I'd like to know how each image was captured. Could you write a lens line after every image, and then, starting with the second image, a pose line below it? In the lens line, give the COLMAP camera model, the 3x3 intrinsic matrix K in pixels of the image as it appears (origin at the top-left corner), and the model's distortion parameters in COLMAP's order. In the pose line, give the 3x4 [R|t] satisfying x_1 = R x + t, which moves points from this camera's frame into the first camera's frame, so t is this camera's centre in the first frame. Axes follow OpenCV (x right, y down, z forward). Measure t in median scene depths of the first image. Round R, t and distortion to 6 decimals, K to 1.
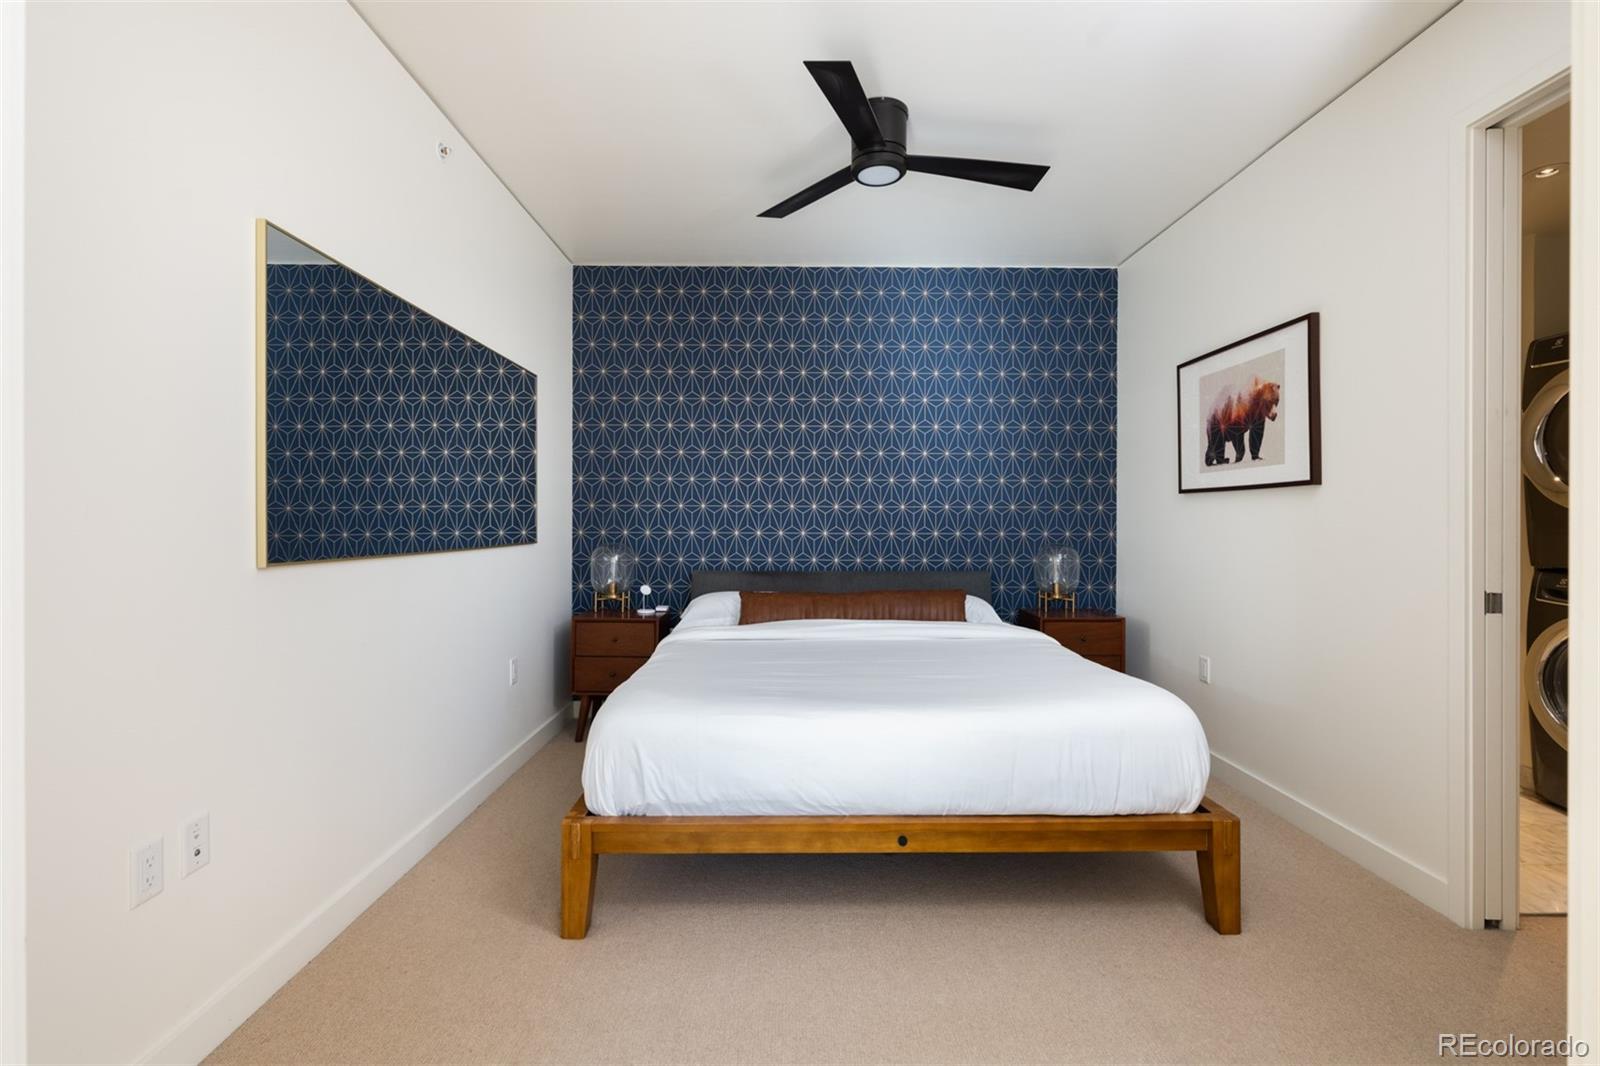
lens RADIAL K [[748.3, 0, 800.2], [0, 748.3, 520.2], [0, 0, 1]] dist [0.000099, -0.000081]
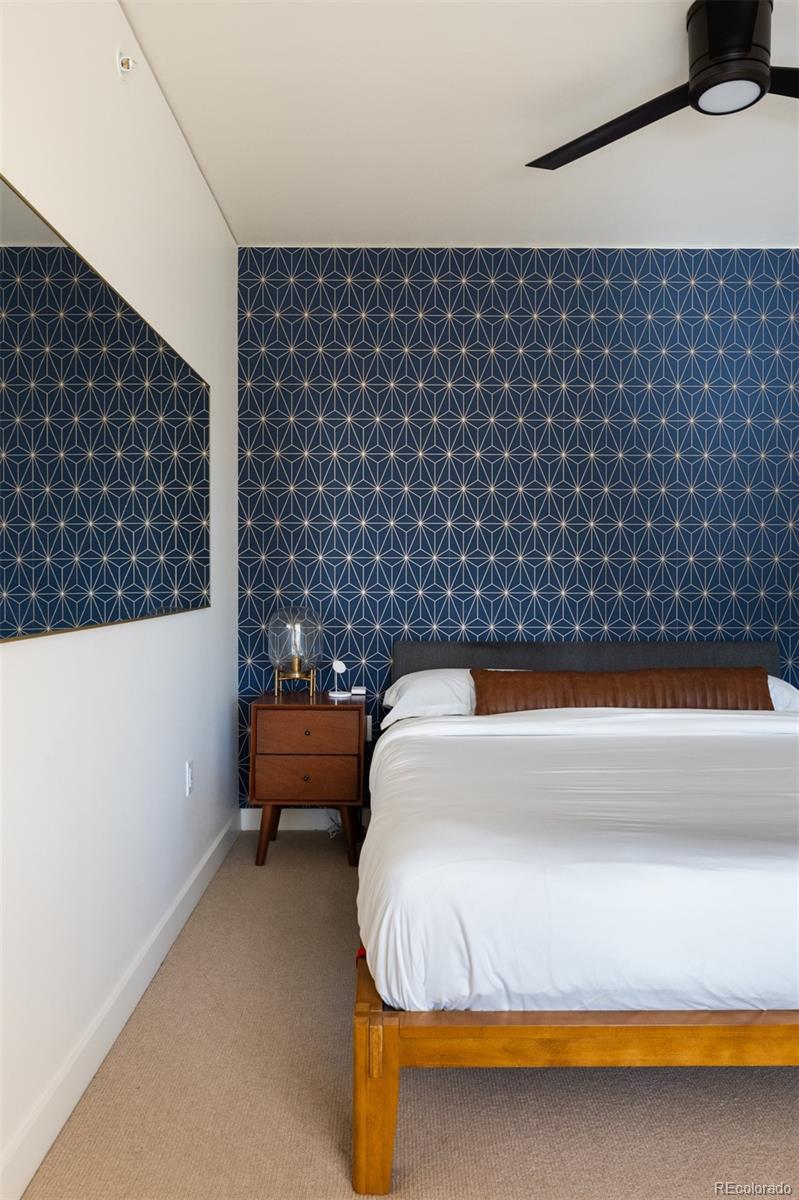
lens RADIAL K [[859.2, 0, 400.0], [0, 859.2, 584.6], [0, 0, 1]] dist [-0.004301, 0.002819]
pose [[0.999986, -0.001140, -0.005129, -0.131976], [0.001195, 0.999941, 0.010792, -0.001134], [0.005116, -0.010798, 0.999929, 0.109475]]
